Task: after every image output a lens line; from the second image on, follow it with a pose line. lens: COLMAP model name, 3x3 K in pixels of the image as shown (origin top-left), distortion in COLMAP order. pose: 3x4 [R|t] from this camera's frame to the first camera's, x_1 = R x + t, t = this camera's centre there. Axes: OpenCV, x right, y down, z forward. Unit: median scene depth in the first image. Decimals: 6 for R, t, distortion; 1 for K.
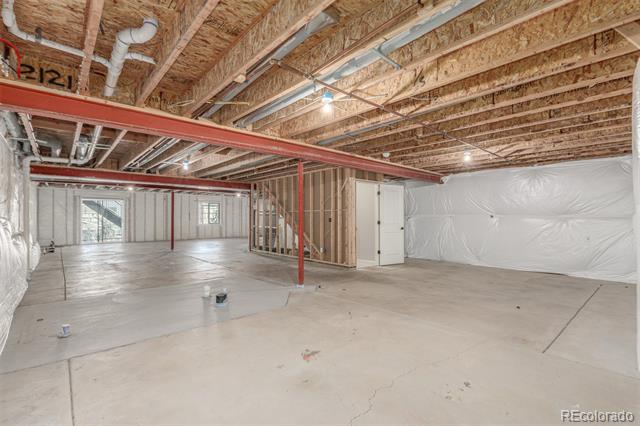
lens RADIAL K [[294.4, 0, 320.8], [0, 294.4, 215.5], [0, 0, 1]] dist [0.000826, 0.000036]
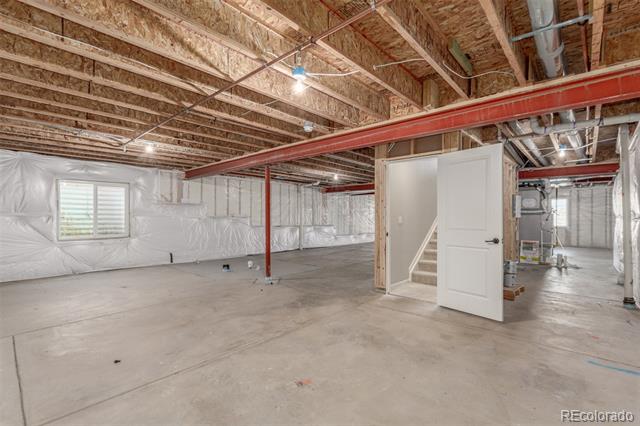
lens RADIAL K [[294.4, 0, 320.4], [0, 294.4, 215.9], [0, 0, 1]] dist [0.000826, 0.000036]
pose [[0.102042, -0.007565, -0.994751, 0.956088], [0.005177, 0.999962, -0.007074, 0.011039], [0.994767, -0.004428, 0.102077, 0.976009]]
